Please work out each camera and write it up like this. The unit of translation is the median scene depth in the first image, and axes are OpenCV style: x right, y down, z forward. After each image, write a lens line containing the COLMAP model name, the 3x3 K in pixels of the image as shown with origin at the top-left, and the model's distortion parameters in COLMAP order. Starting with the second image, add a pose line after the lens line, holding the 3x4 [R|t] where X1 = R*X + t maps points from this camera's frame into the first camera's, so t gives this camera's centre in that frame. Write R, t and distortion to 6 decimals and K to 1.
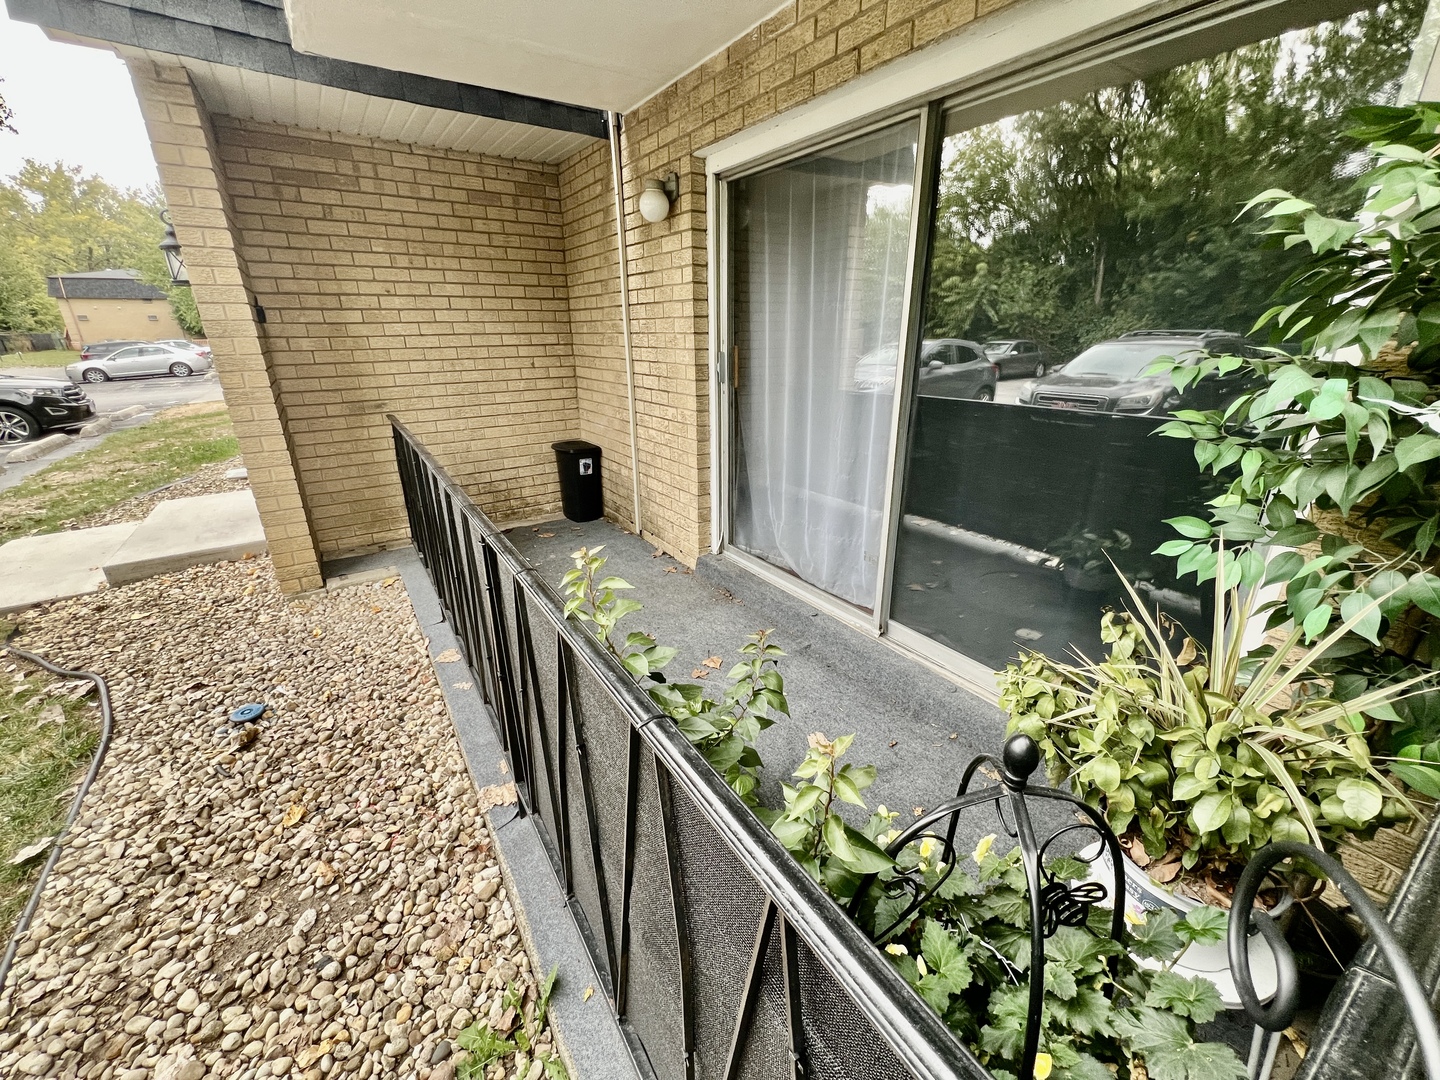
lens RADIAL K [[577.2, 0, 713.1], [0, 577.2, 531.8], [0, 0, 1]] dist [-0.000569, 0.000535]
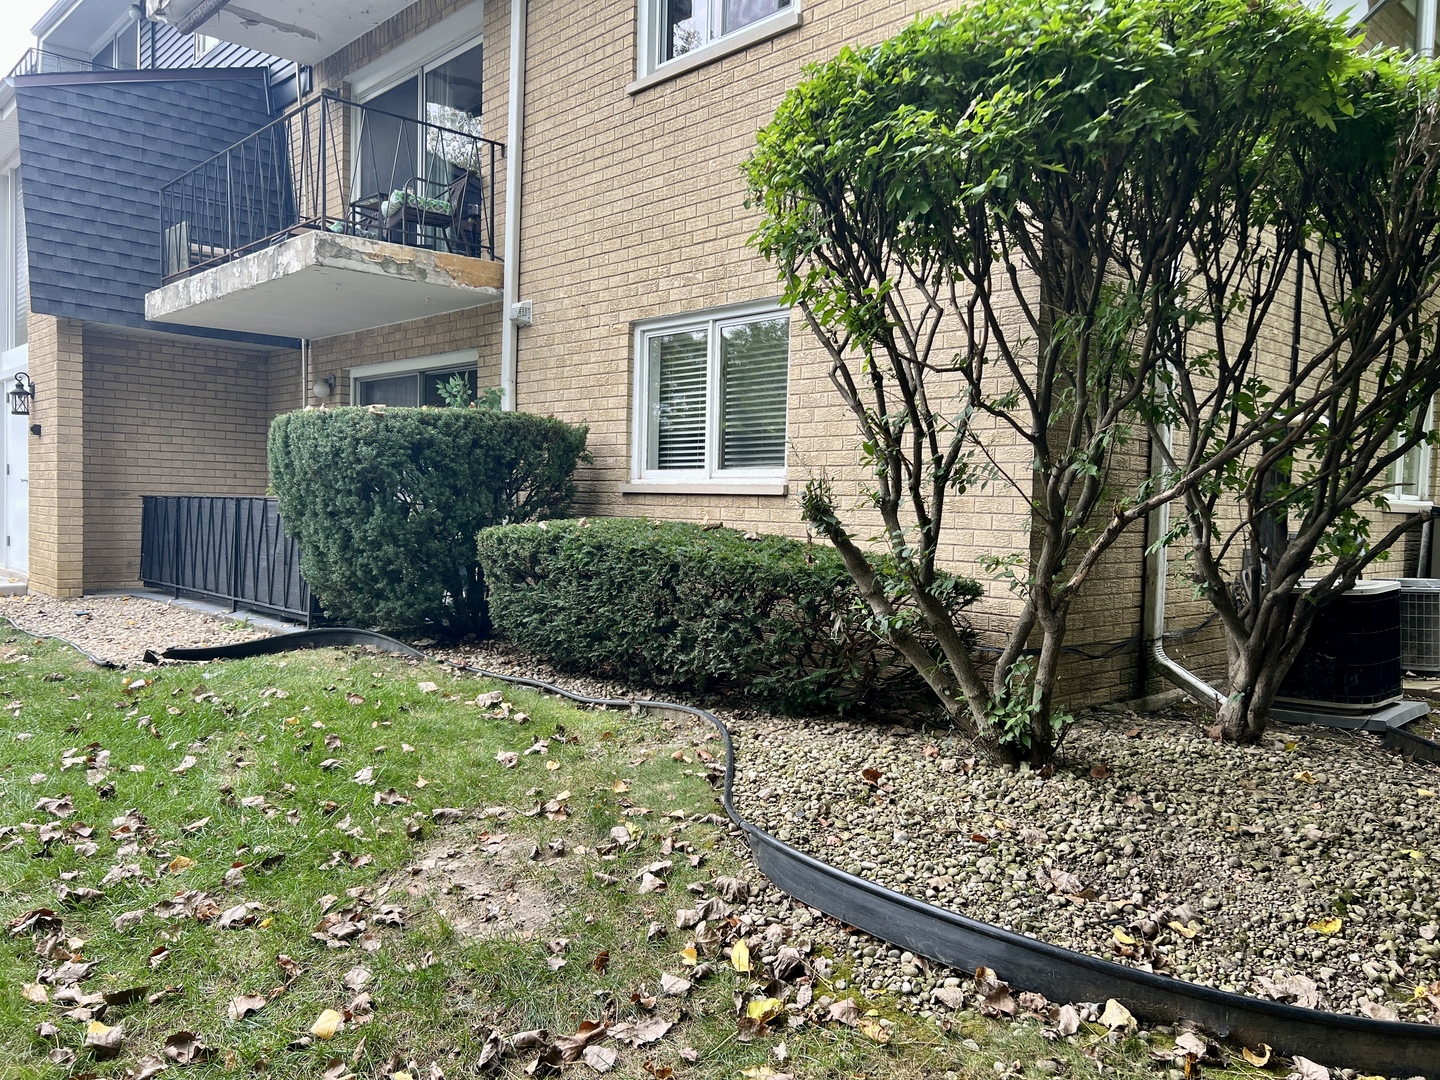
lens RADIAL K [[1085.5, 0, 711.7], [0, 1085.5, 542.6], [0, 0, 1]] dist [0.062736, -0.047875]
pose [[0.985475, 0.028408, 0.167426, 0.448653], [0.023102, 0.954317, -0.297902, 0.794871], [-0.168240, 0.297443, 0.939799, -1.915186]]
